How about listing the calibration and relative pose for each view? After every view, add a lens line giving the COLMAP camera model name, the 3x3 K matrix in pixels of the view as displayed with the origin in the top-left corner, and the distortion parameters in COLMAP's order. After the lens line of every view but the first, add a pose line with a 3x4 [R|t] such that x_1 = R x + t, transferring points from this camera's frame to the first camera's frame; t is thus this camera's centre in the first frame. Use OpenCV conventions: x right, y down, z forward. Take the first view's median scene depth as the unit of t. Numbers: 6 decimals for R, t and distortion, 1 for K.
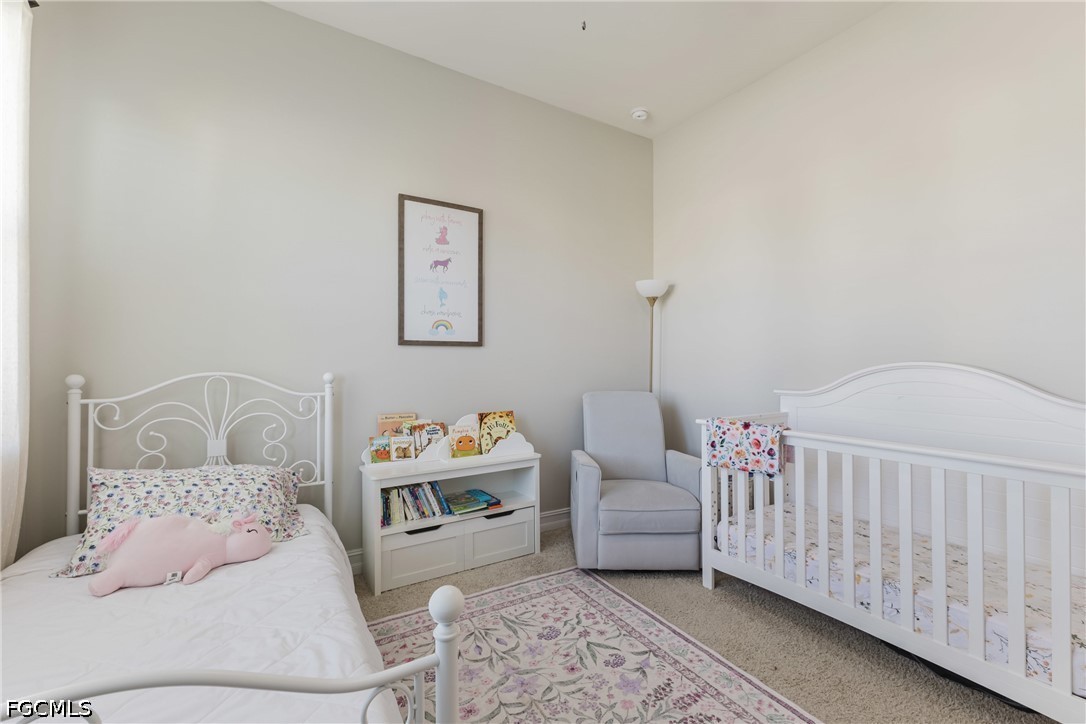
lens RADIAL K [[469.0, 0, 543.0], [0, 469.0, 361.2], [0, 0, 1]] dist [0.001617, -0.000017]
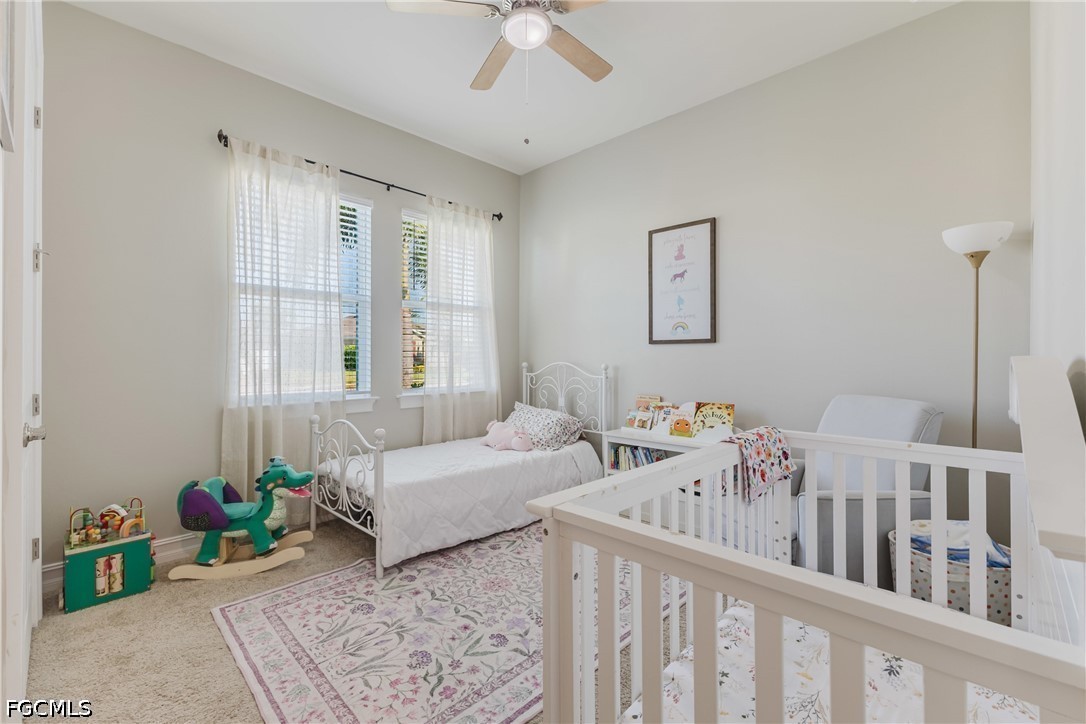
lens RADIAL K [[469.0, 0, 543.1], [0, 469.0, 356.4], [0, 0, 1]] dist [0.001617, -0.000017]
pose [[0.242703, -0.000918, -0.970100, 0.877083], [-0.000253, 0.999999, -0.001009, 0.001709], [0.970100, 0.000491, 0.242703, 0.364495]]
